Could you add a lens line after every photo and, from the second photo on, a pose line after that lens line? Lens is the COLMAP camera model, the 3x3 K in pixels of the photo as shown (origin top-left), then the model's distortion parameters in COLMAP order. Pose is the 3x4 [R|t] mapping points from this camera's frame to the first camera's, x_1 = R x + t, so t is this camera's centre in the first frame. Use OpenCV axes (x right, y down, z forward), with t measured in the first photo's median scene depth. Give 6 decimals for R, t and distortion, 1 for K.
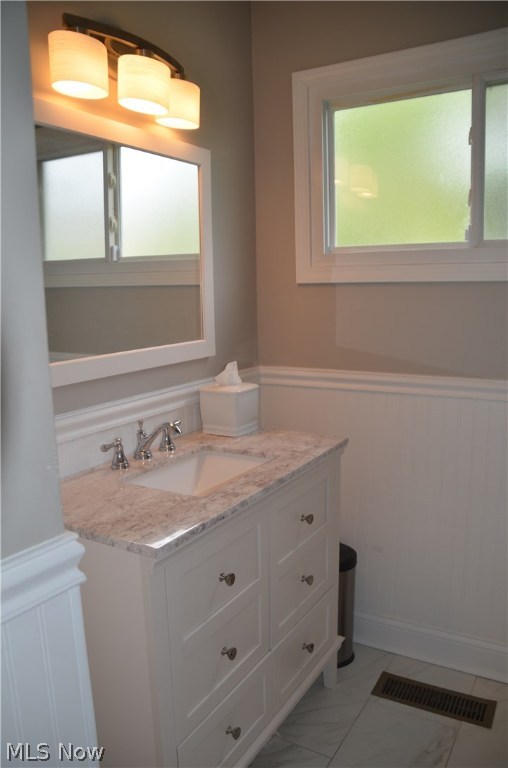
lens RADIAL K [[604.7, 0, 252.4], [0, 604.7, 389.5], [0, 0, 1]] dist [-0.165659, 0.116709]
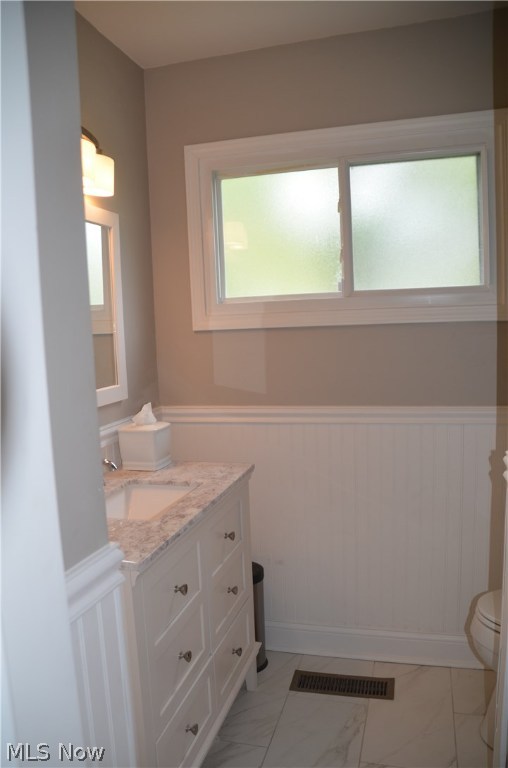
lens RADIAL K [[604.7, 0, 251.0], [0, 604.7, 385.2], [0, 0, 1]] dist [-0.165659, 0.116709]
pose [[0.966936, -0.043997, 0.251194, -0.128860], [0.062003, 0.996008, -0.064218, 0.004013], [-0.247366, 0.077670, 0.965804, -0.121799]]
